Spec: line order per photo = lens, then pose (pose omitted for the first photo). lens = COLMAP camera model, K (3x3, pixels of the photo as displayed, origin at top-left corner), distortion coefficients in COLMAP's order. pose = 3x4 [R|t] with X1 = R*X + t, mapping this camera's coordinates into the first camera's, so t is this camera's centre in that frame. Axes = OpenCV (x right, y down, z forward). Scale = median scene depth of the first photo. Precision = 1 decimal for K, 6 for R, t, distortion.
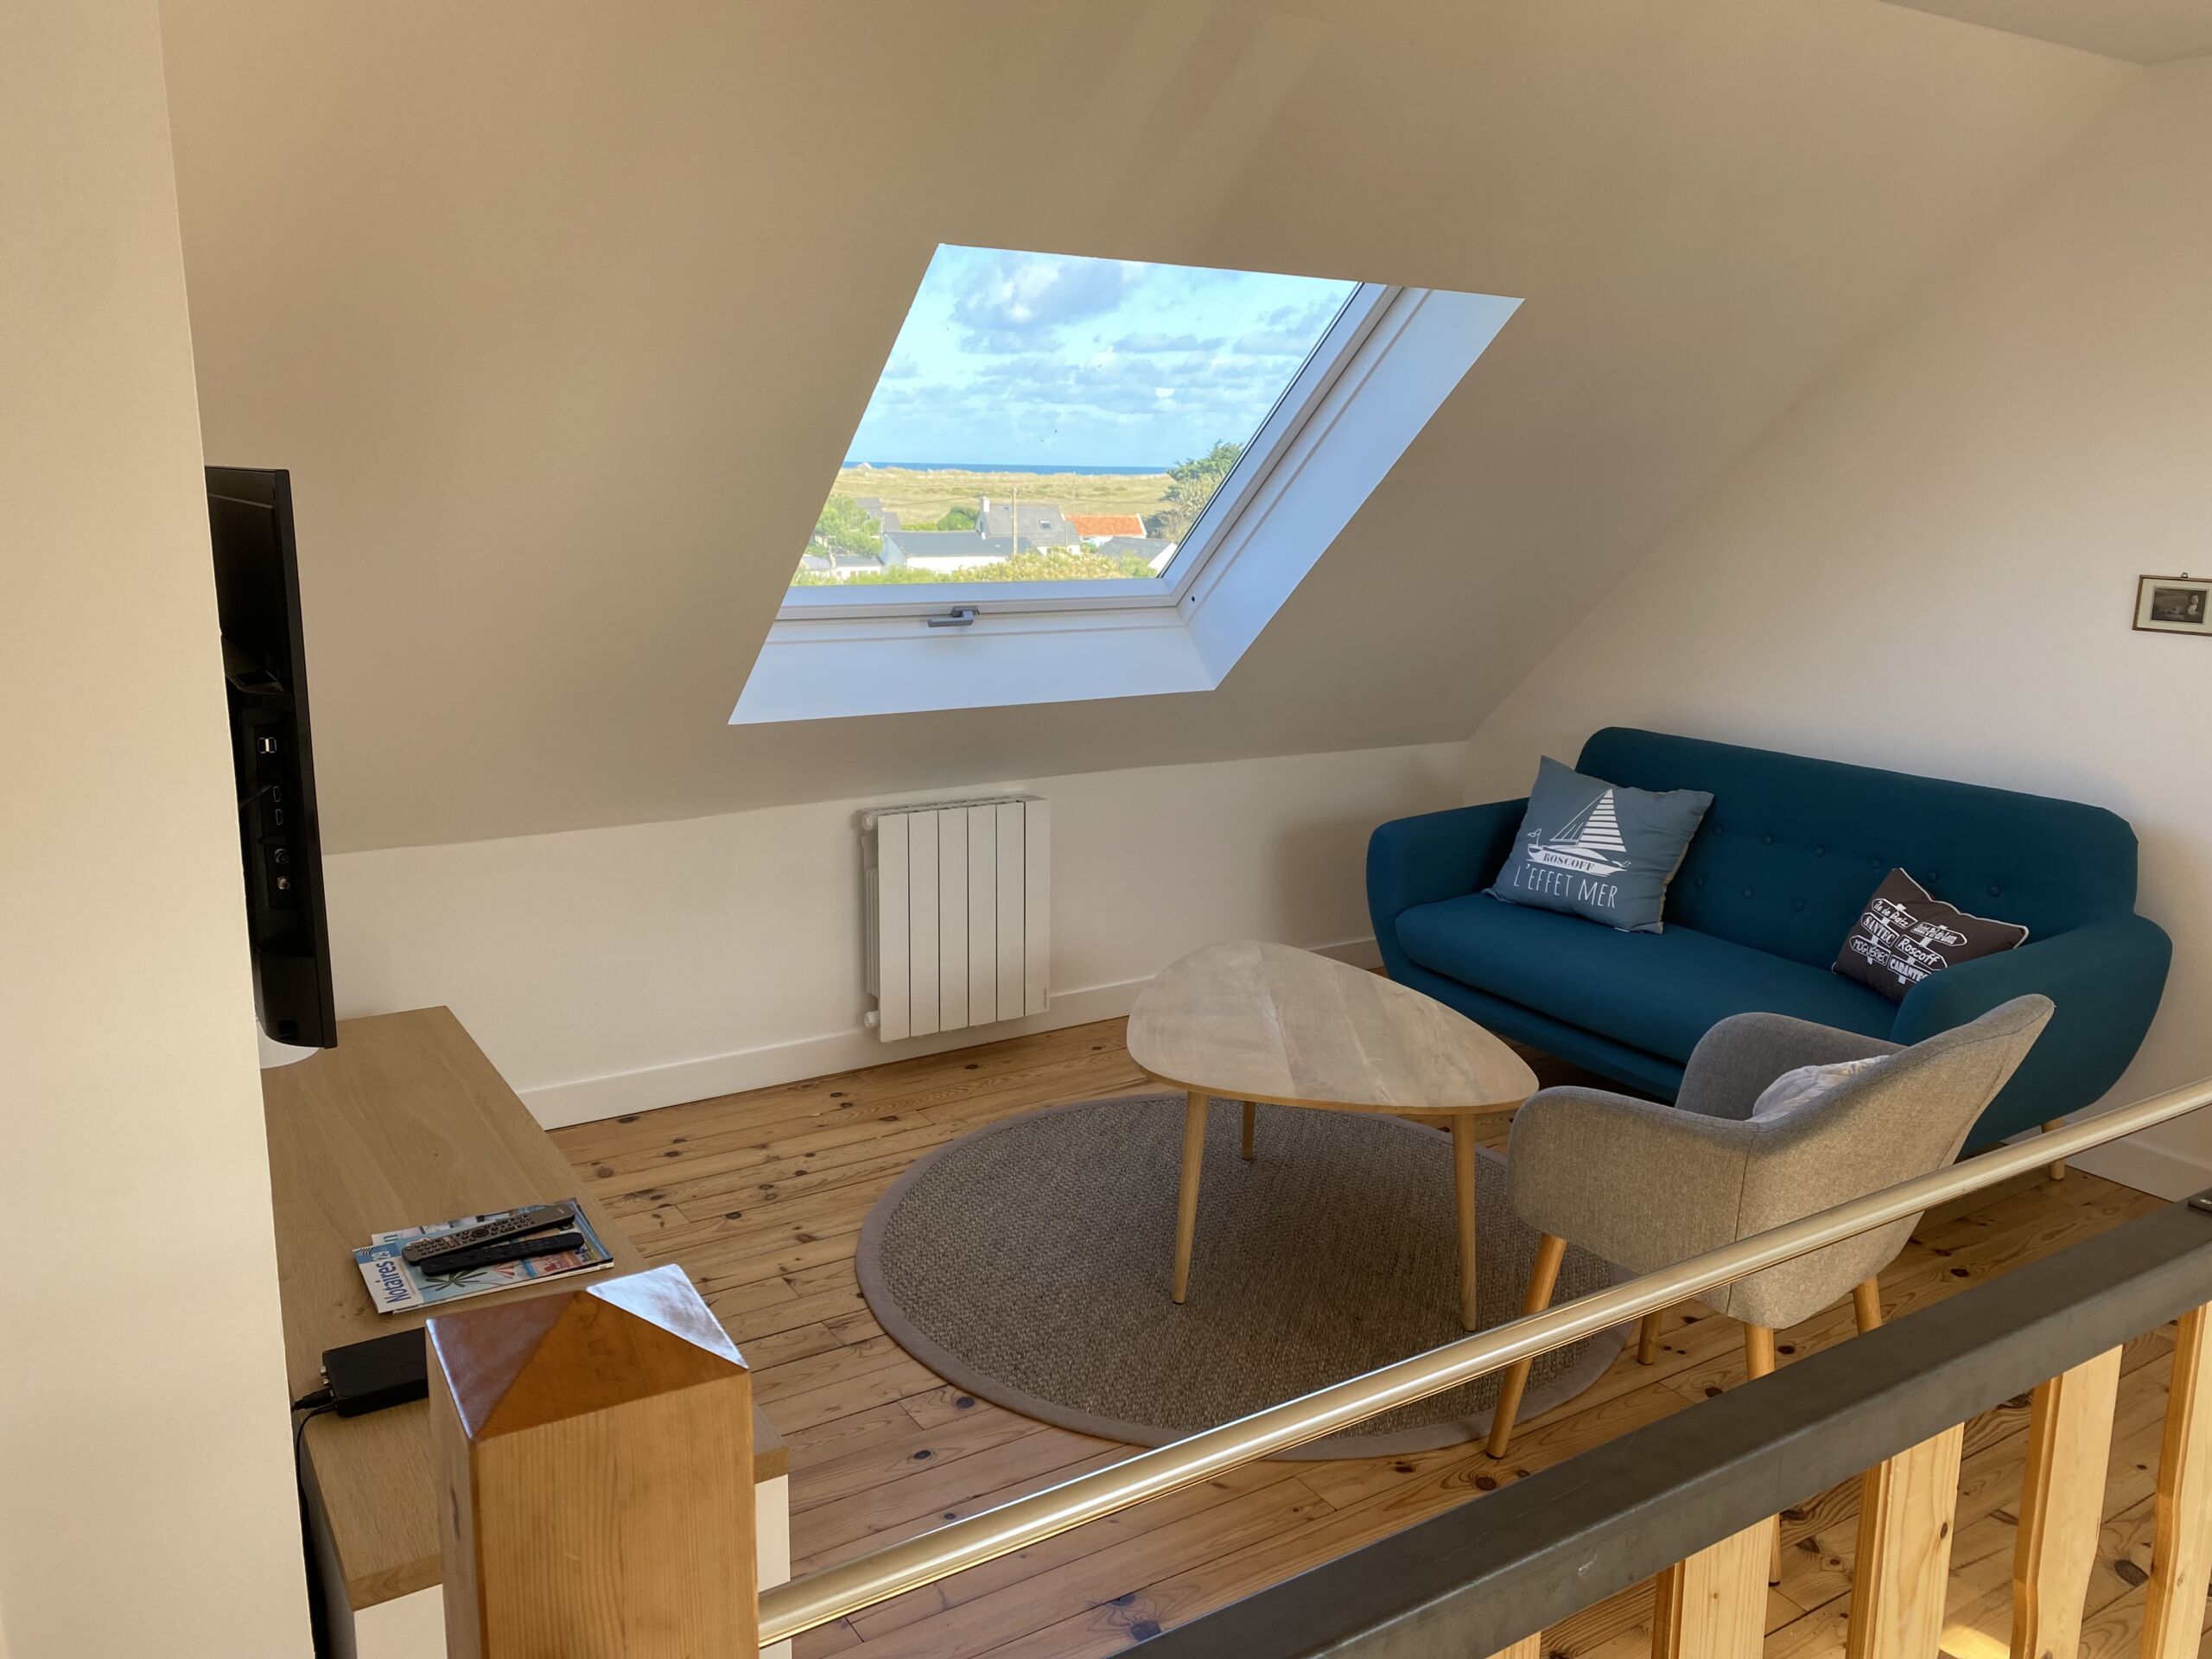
lens RADIAL K [[1679.0, 0, 1116.0], [0, 1679.0, 829.5], [0, 0, 1]] dist [0.040789, 0.002192]
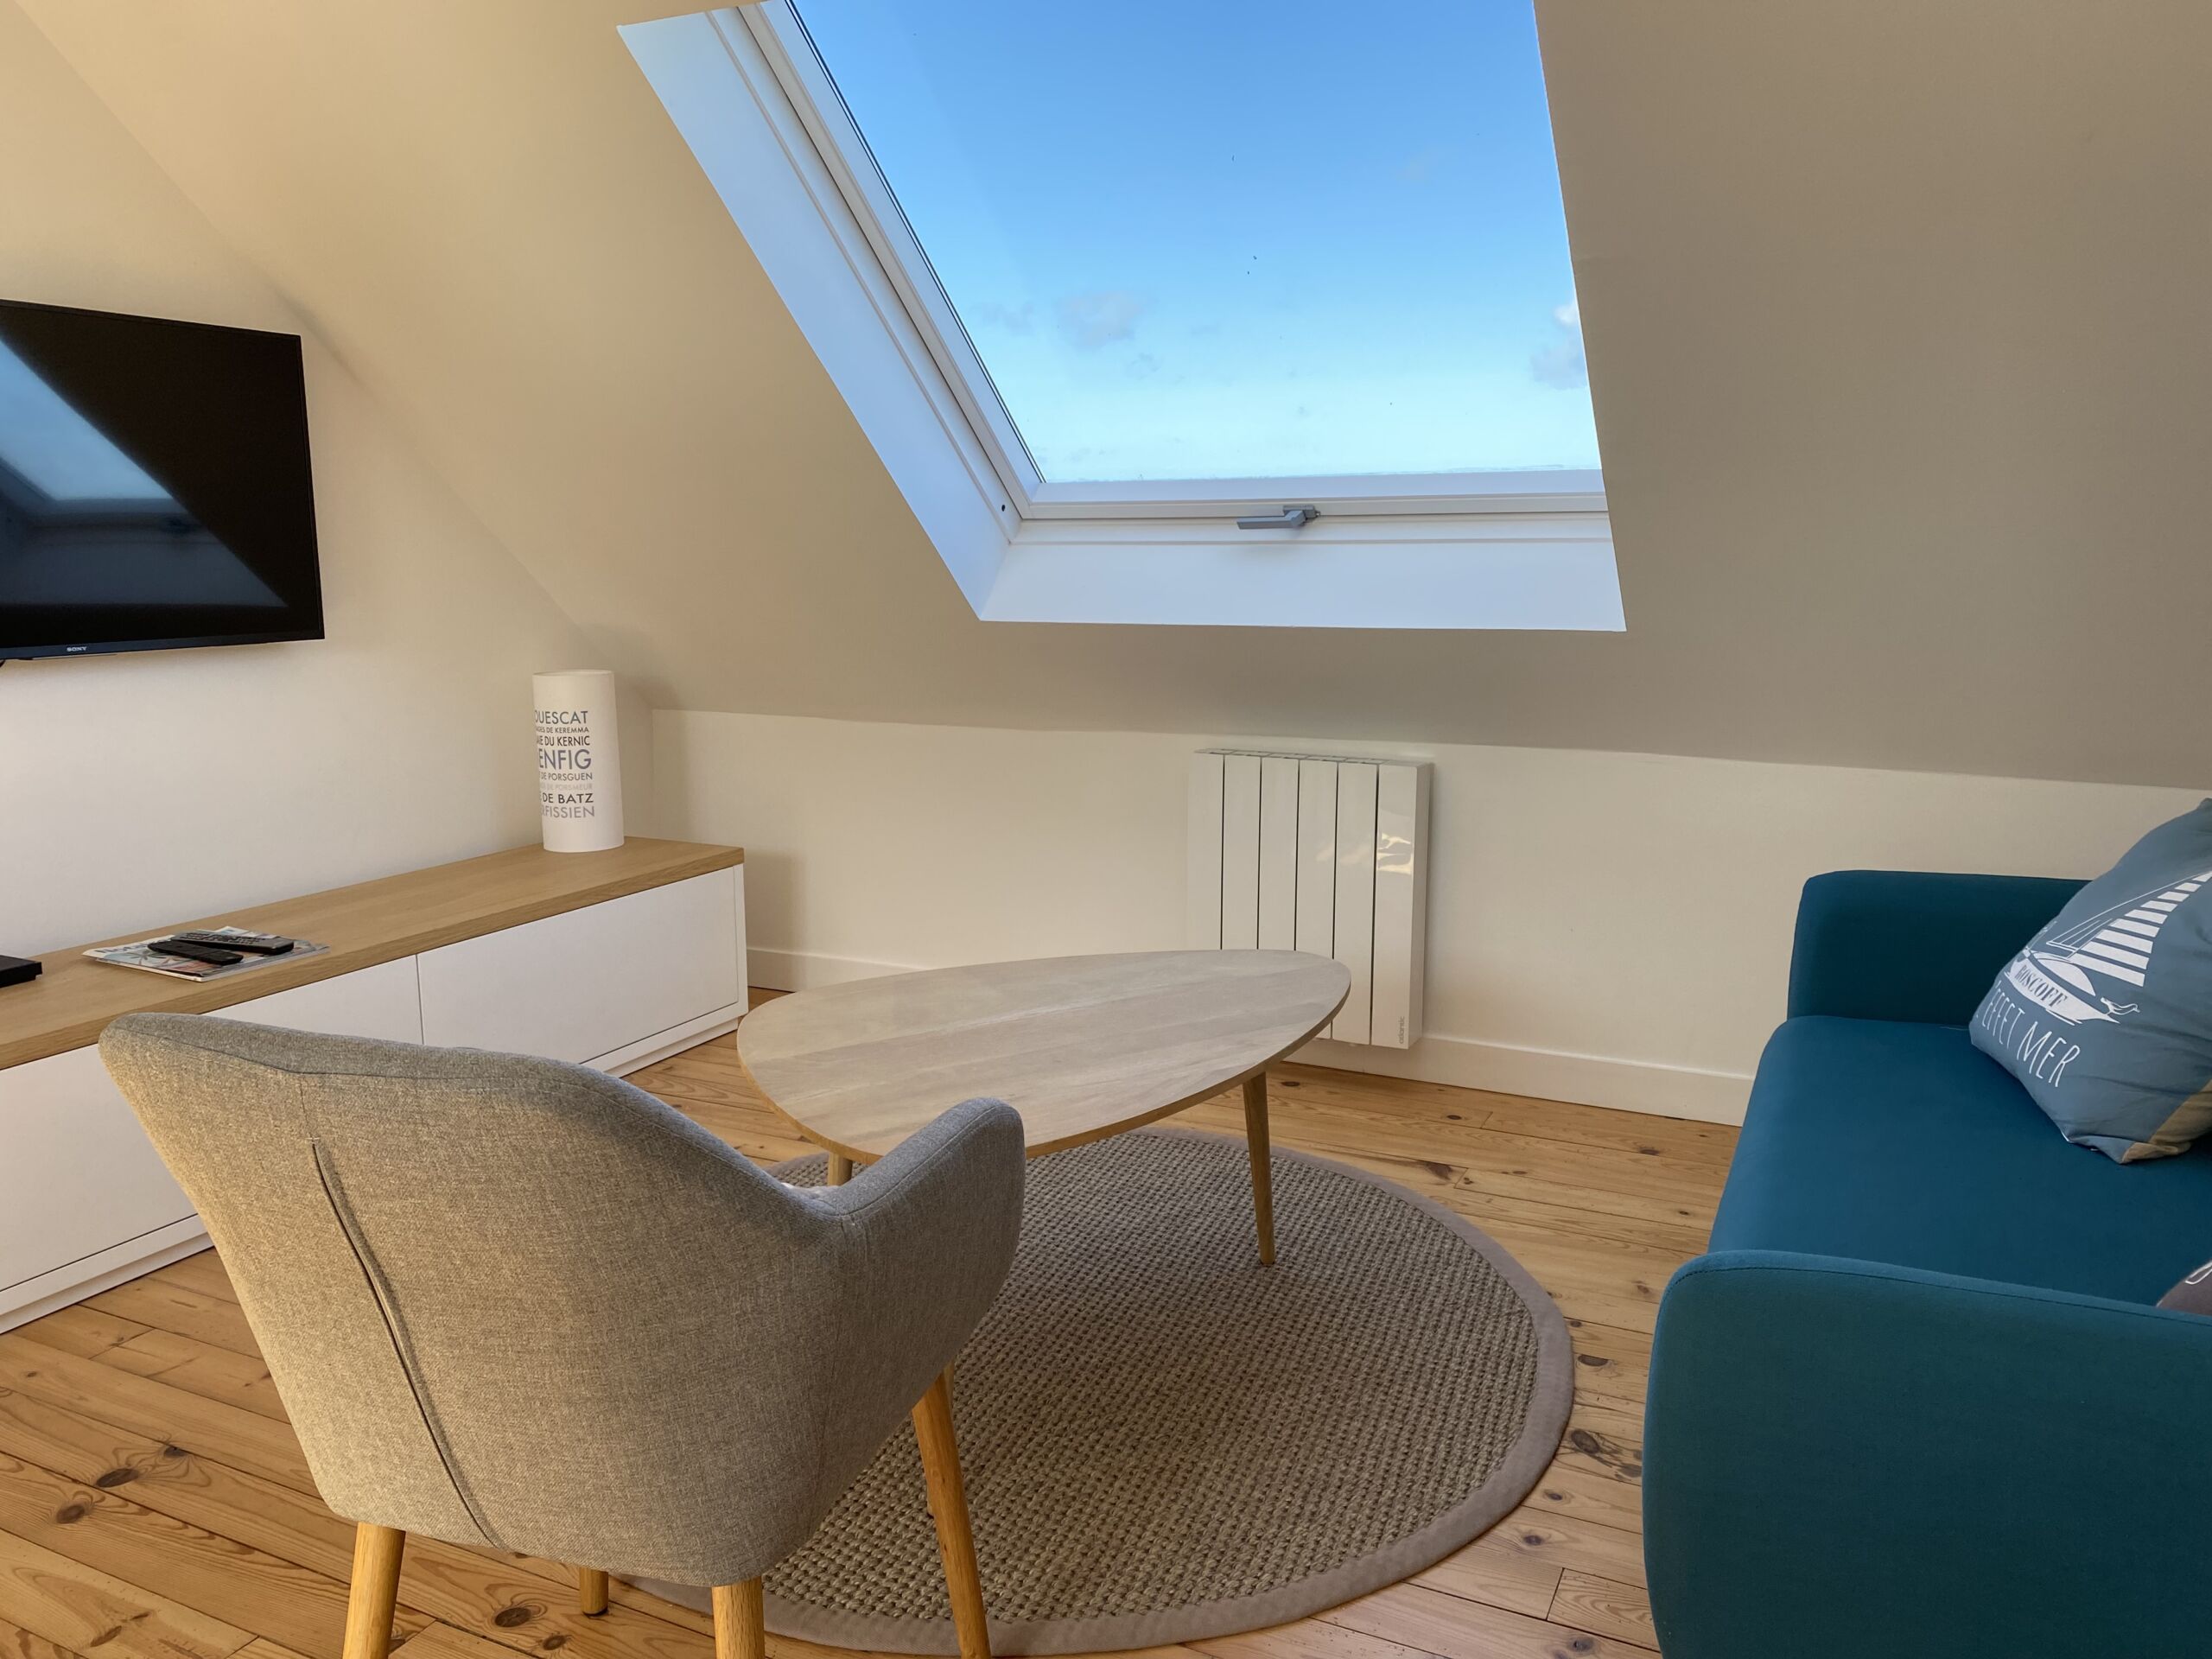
lens RADIAL K [[1679.0, 0, 1112.3], [0, 1679.0, 822.4], [0, 0, 1]] dist [0.040789, 0.002192]
pose [[0.506104, 0.130293, -0.852574, 0.571846], [-0.164244, 0.984993, 0.053031, -0.010354], [0.846689, 0.113191, 0.519909, 0.510760]]
